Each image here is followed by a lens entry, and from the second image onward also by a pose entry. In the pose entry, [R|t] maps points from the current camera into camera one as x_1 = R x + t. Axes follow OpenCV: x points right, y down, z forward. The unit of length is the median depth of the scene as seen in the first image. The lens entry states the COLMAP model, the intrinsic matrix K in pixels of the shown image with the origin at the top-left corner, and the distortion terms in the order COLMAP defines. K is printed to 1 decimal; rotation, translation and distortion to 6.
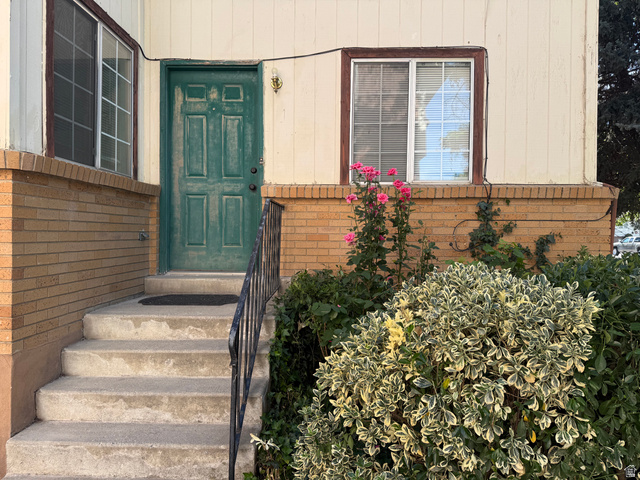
lens RADIAL K [[450.8, 0, 319.7], [0, 450.8, 238.3], [0, 0, 1]] dist [0.005166, -0.000077]
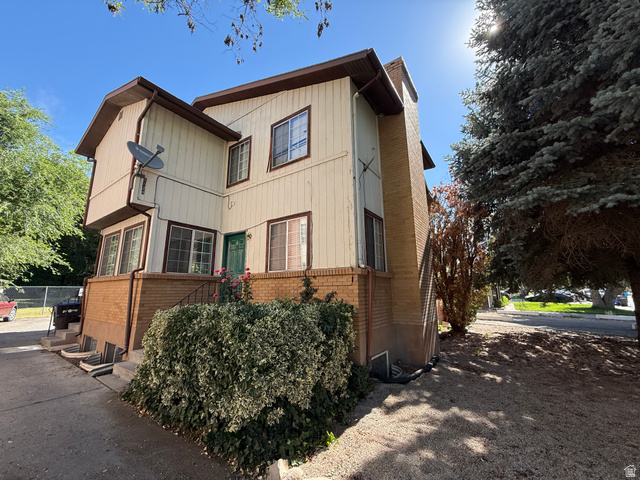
lens RADIAL K [[255.4, 0, 320.1], [0, 255.4, 242.6], [0, 0, 1]] dist [-0.001222, -0.000094]
pose [[0.845121, -0.115504, -0.521947, 1.072221], [0.009260, 0.979395, -0.201742, 0.003673], [0.534495, 0.165663, 0.828777, -0.038974]]
